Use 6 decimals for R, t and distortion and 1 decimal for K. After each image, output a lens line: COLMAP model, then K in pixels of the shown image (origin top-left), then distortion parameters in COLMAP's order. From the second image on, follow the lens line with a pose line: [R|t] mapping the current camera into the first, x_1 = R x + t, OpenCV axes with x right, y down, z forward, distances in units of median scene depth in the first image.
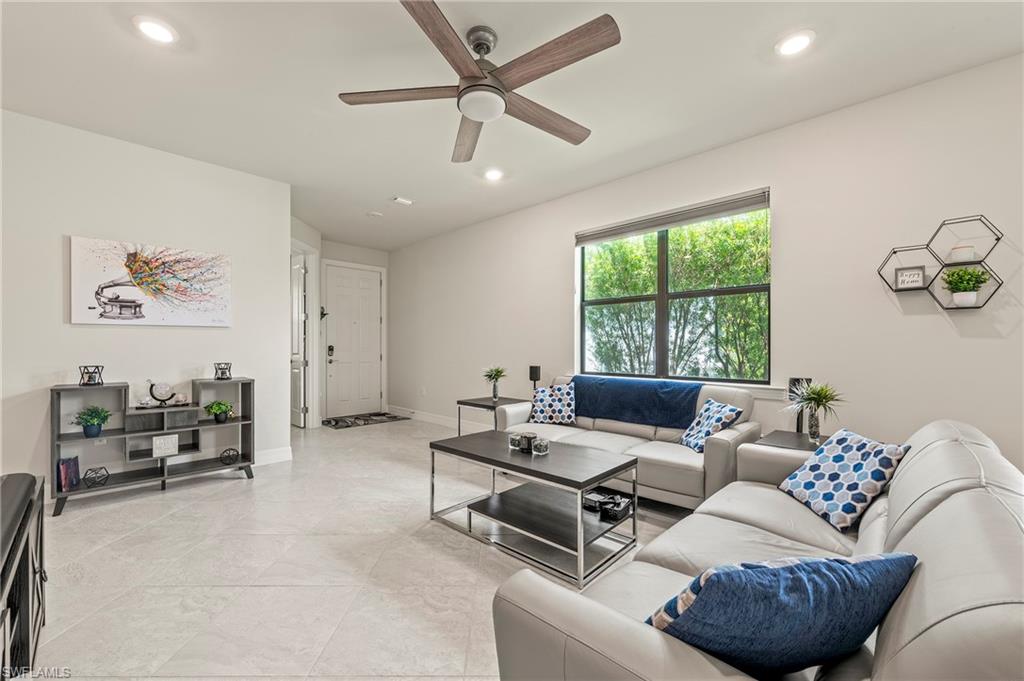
lens RADIAL K [[415.3, 0, 519.0], [0, 415.3, 341.0], [0, 0, 1]] dist [-0.000208, 0.000004]
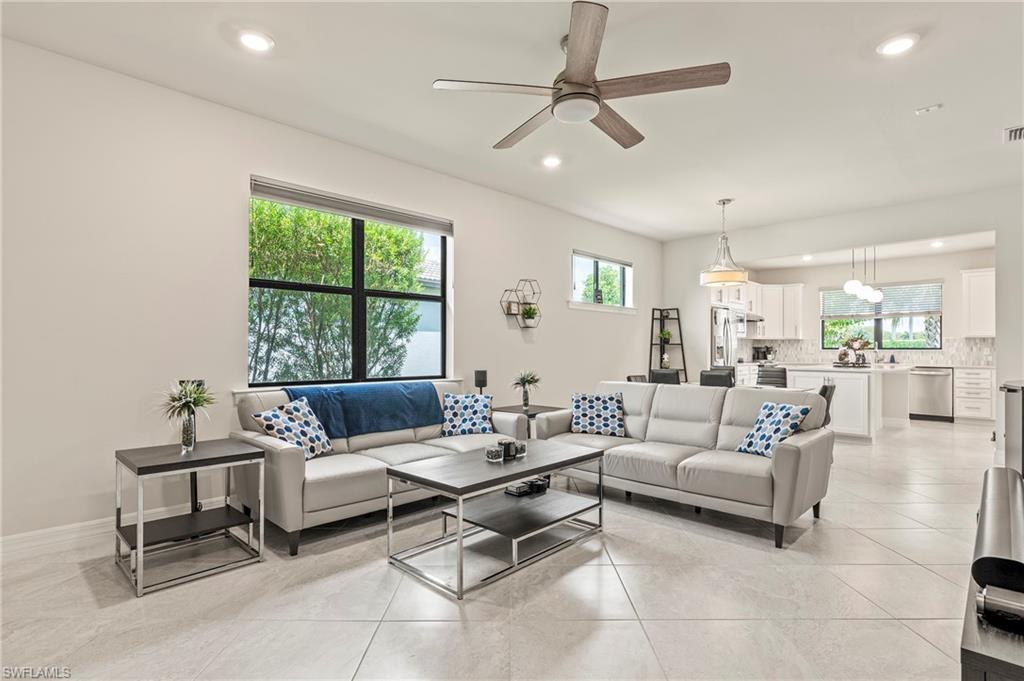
lens RADIAL K [[493.3, 0, 512.0], [0, 493.3, 340.5], [0, 0, 1]] dist [-0.000561, -0.000004]
pose [[0.025155, 0.011811, 0.999614, -0.873370], [-0.019690, 0.999742, -0.011317, 0.005281], [-0.999490, -0.019397, 0.025381, 0.759895]]
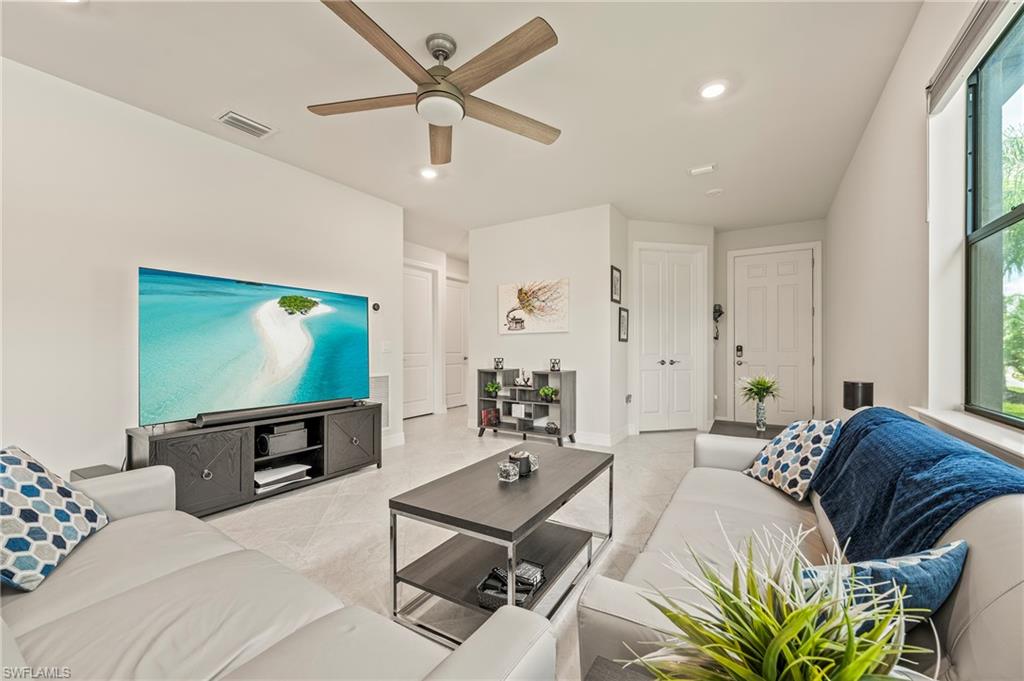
lens RADIAL K [[412.6, 0, 508.7], [0, 412.6, 345.2], [0, 0, 1]] dist [0.000891, 0.000105]
pose [[0.190389, -0.006748, -0.981686, 0.642753], [0.015258, 0.999876, -0.003914, 0.012274], [0.981590, -0.014233, 0.190468, 0.656790]]
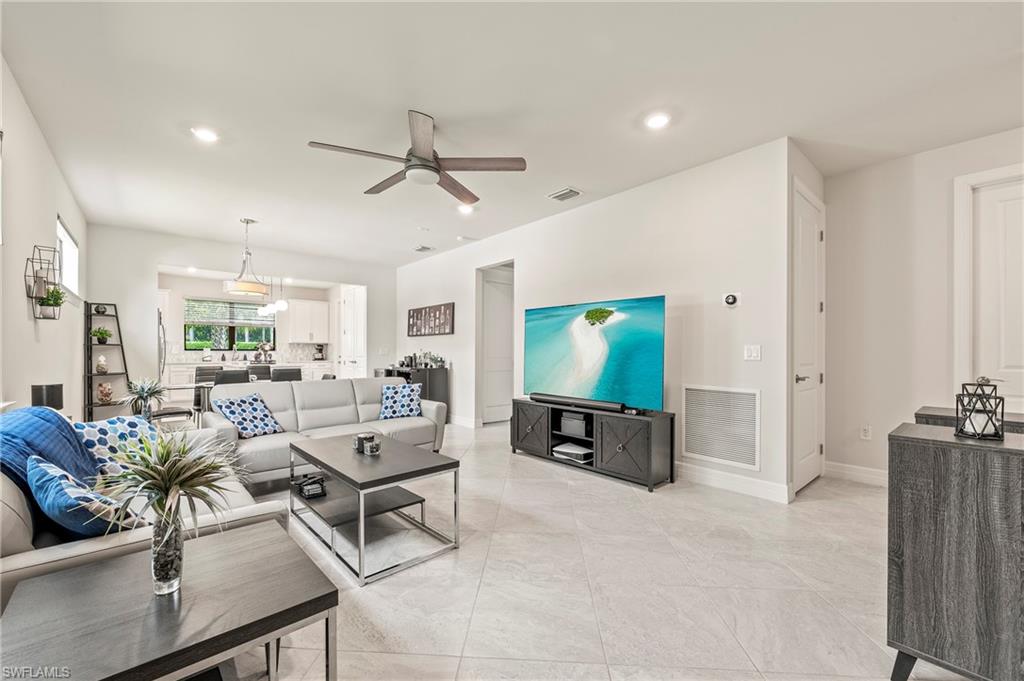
lens RADIAL K [[415.3, 0, 519.0], [0, 415.3, 341.0], [0, 0, 1]] dist [-0.000208, 0.000004]
pose [[-0.997679, -0.002568, 0.068042, -0.337074], [-0.005134, 0.999281, -0.037568, 0.019282], [-0.067897, -0.037831, -0.996975, 1.587446]]
